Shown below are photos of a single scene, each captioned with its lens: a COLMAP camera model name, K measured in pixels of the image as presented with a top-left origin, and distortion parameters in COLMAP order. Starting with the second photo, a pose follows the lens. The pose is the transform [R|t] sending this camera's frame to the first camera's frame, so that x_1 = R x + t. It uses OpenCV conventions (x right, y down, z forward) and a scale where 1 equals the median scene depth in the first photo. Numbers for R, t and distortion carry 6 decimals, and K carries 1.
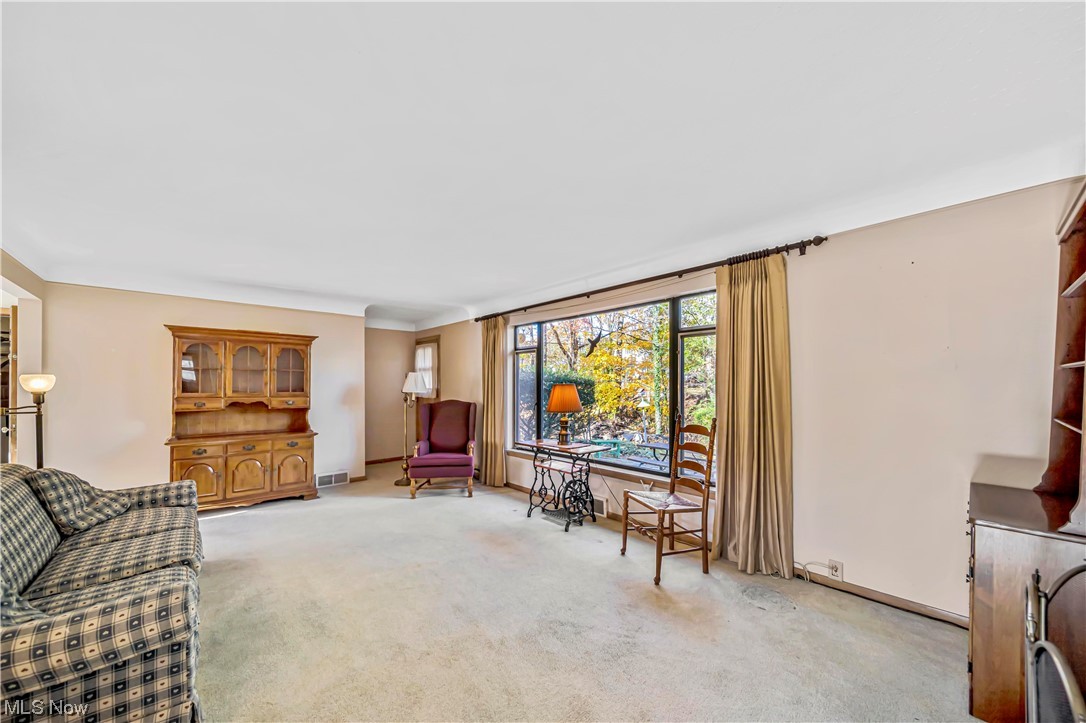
lens RADIAL K [[407.7, 0, 530.1], [0, 407.7, 384.0], [0, 0, 1]] dist [0.000777, 0.000037]
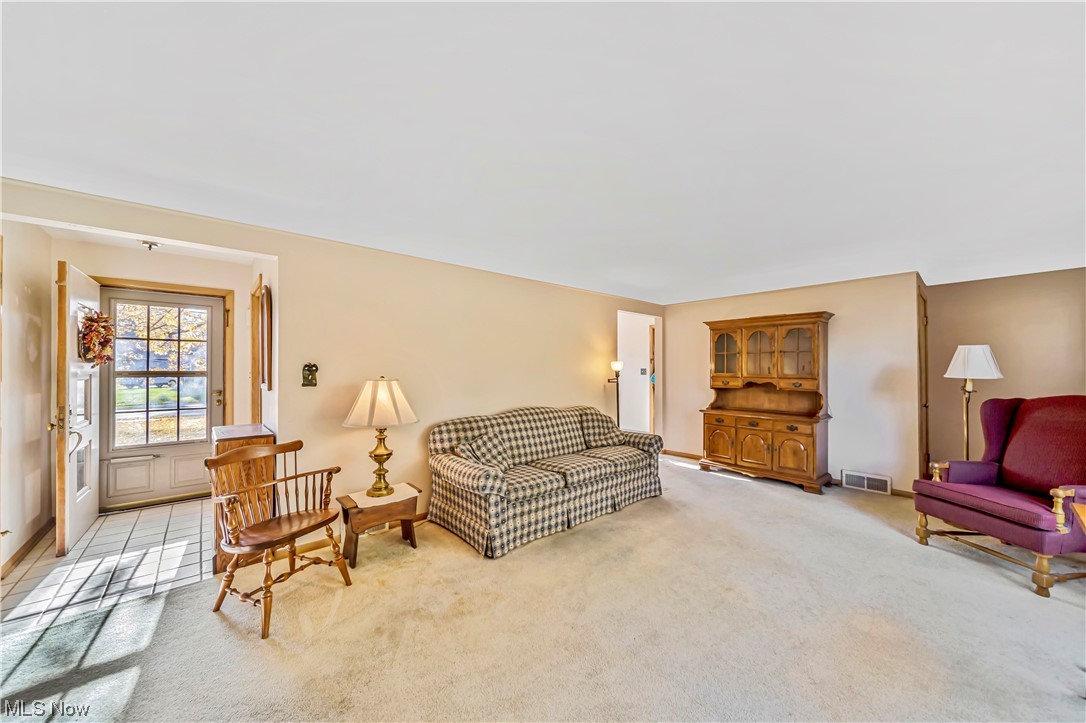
lens RADIAL K [[385.2, 0, 548.2], [0, 385.2, 362.1], [0, 0, 1]] dist [-0.001671, 0.000875]
pose [[0.000829, -0.014136, -0.999900, 0.335202], [0.005153, 0.999887, -0.014132, 0.001387], [0.999986, -0.005140, 0.000901, 0.429748]]
